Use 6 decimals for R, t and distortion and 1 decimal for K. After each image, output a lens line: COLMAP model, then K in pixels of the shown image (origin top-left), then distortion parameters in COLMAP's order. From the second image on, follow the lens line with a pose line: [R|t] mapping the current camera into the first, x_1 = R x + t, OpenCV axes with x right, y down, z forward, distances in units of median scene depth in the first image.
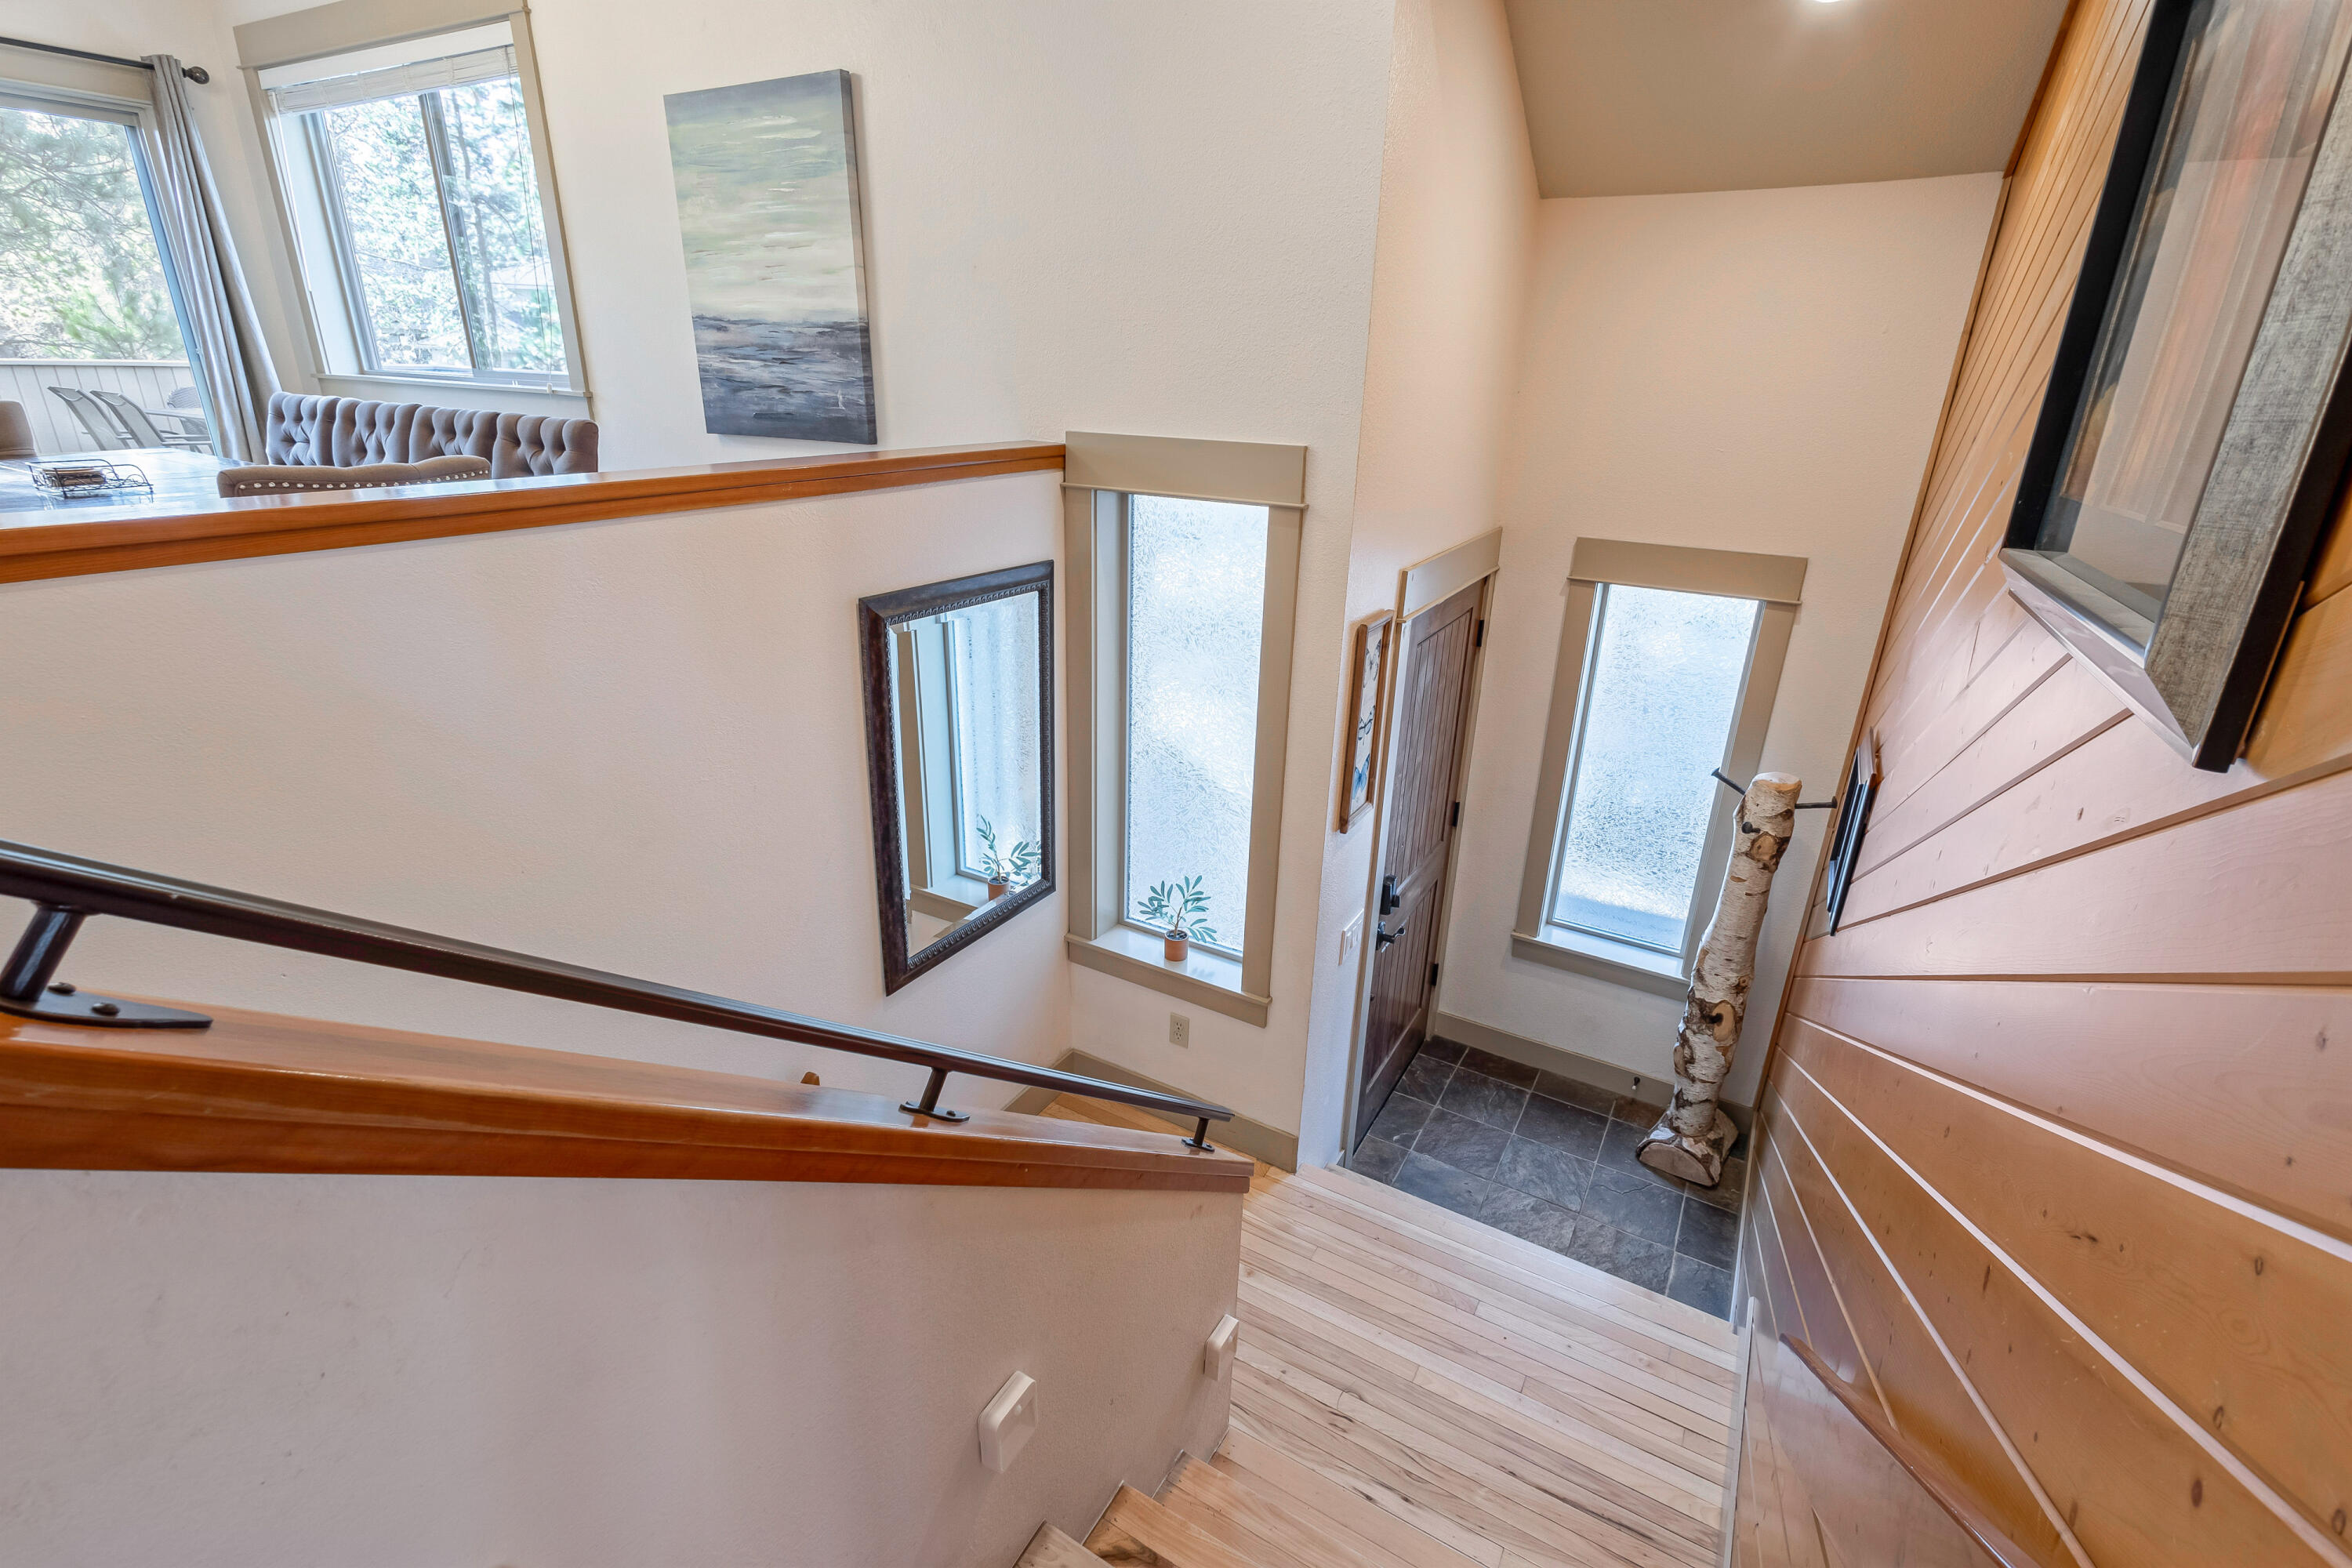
lens RADIAL K [[1083.7, 0, 1175.7], [0, 1083.7, 780.1], [0, 0, 1]] dist [0.009880, -0.000512]
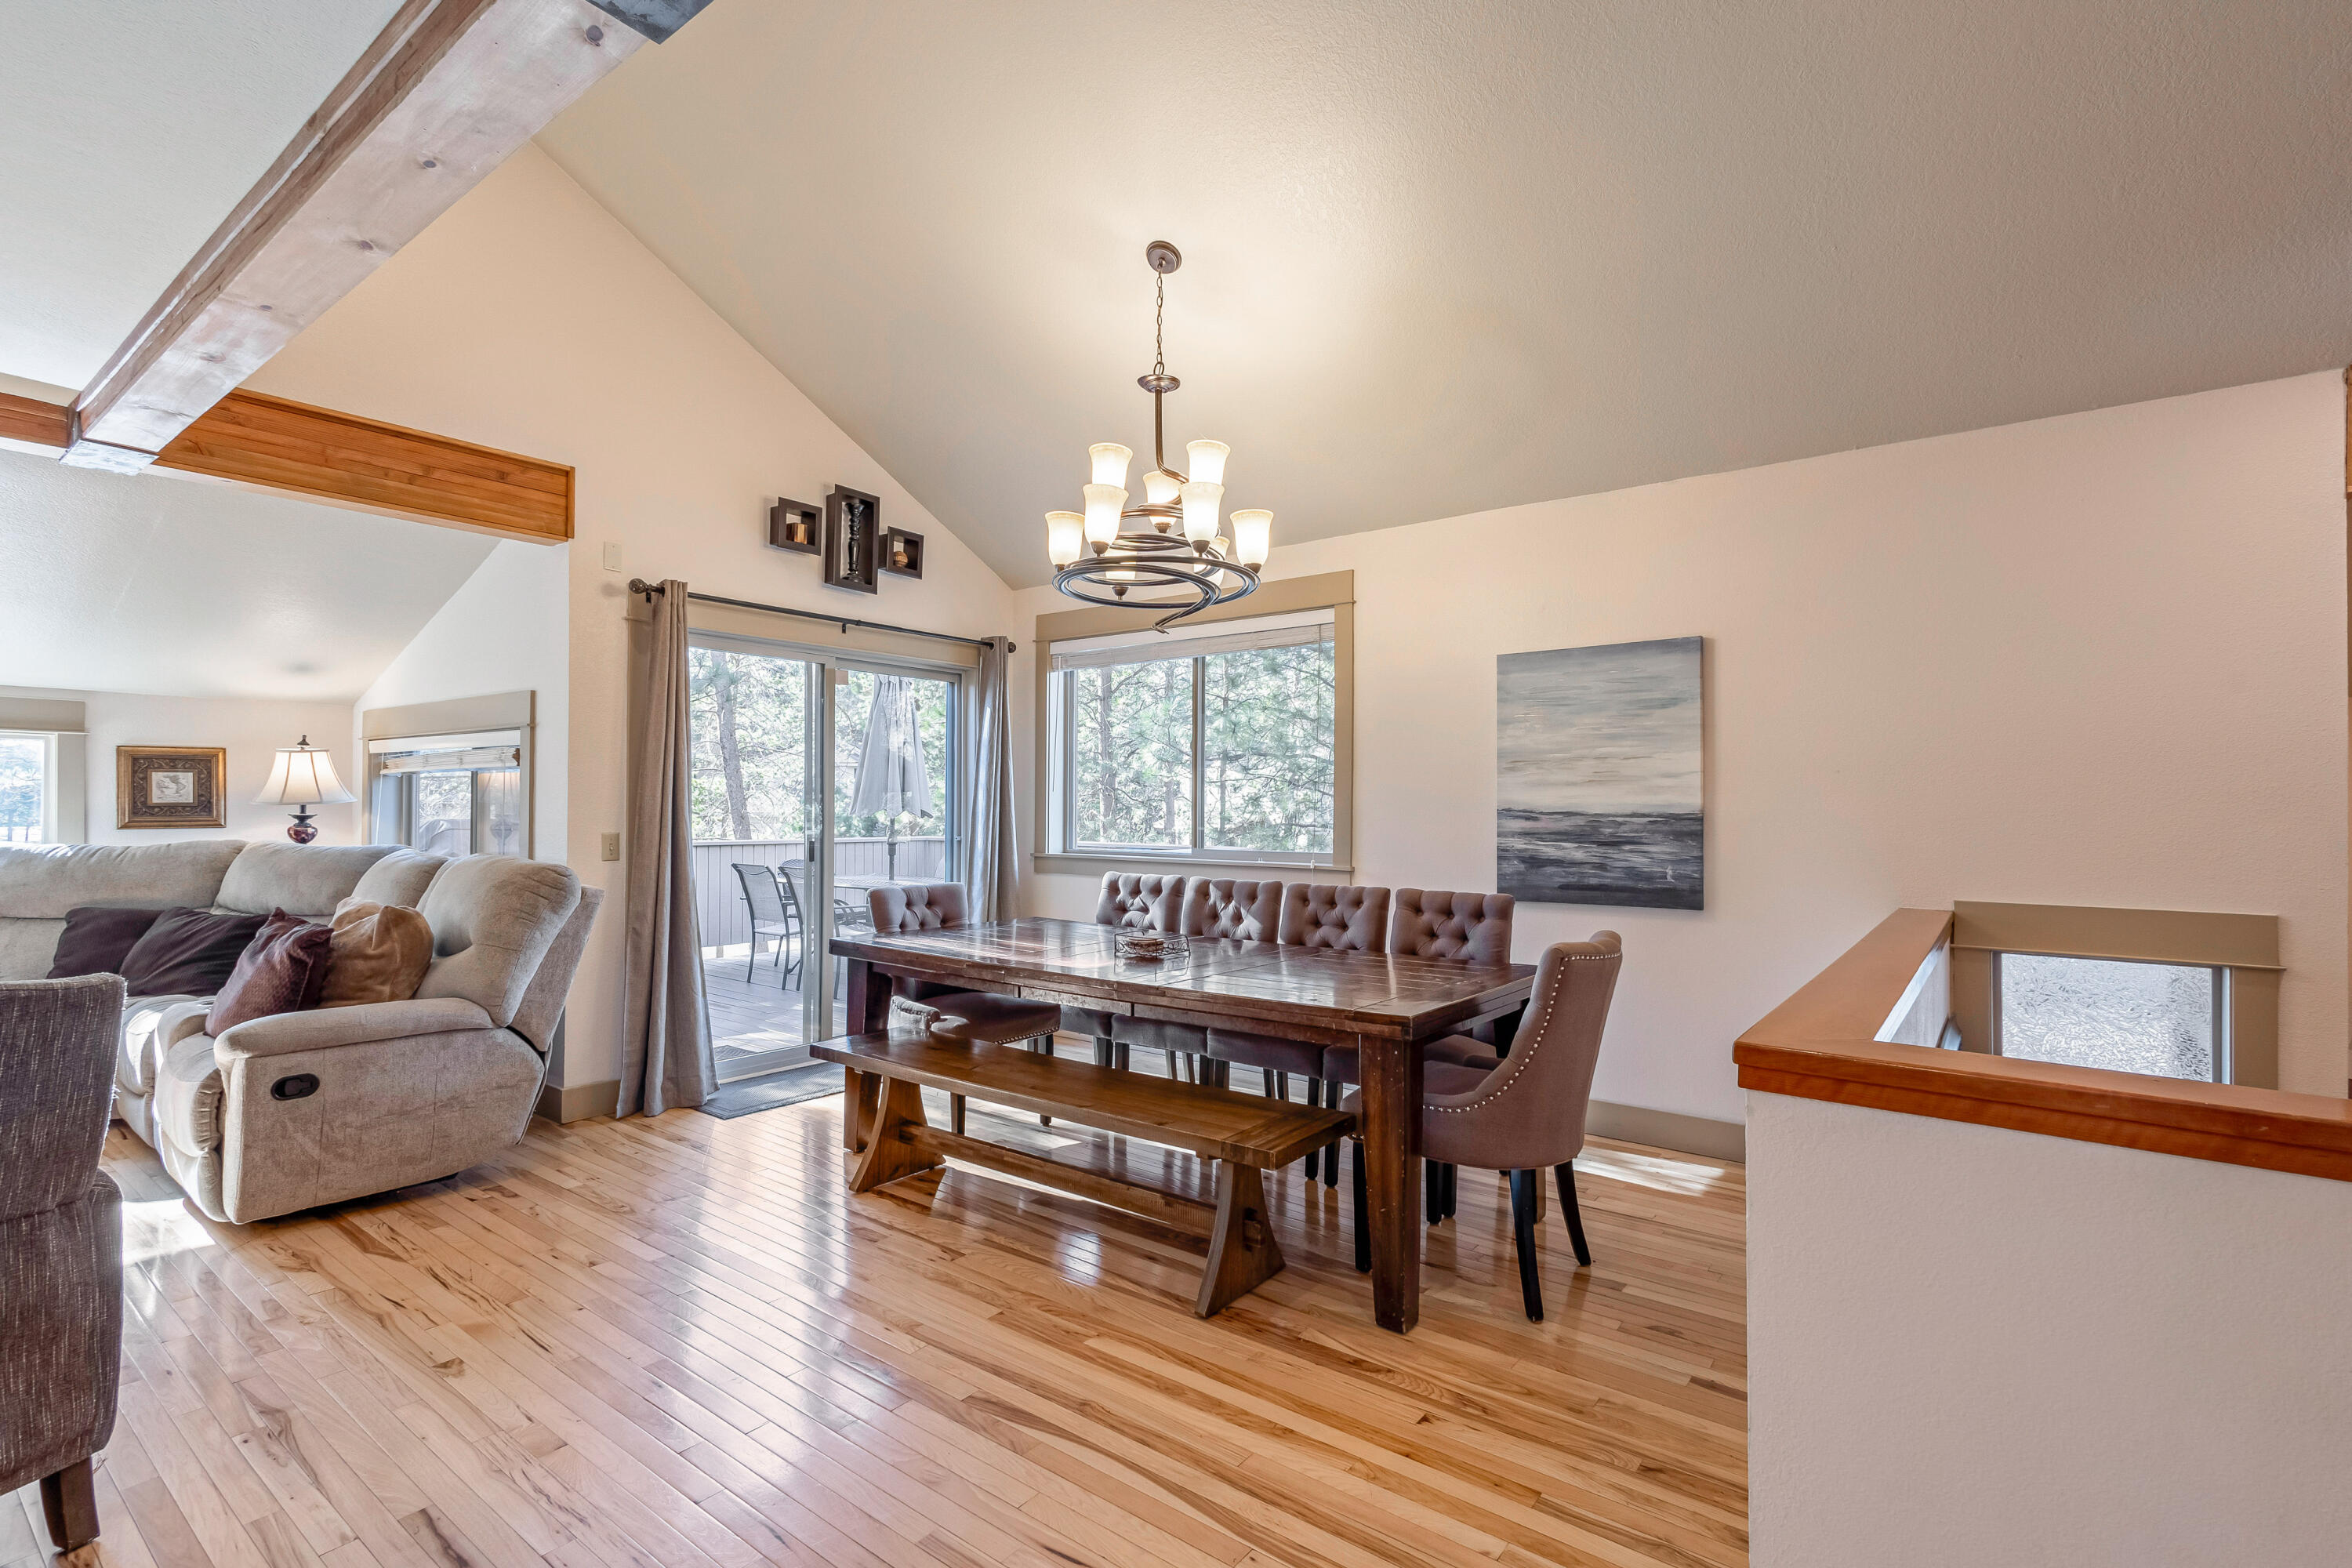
lens RADIAL K [[1083.7, 0, 1166.8], [0, 1083.7, 803.2], [0, 0, 1]] dist [0.009880, -0.000512]
pose [[0.991534, -0.019300, -0.128405, -0.670969], [-0.029044, 0.930873, -0.364185, 0.023696], [0.126558, 0.364832, 0.922432, -0.180855]]
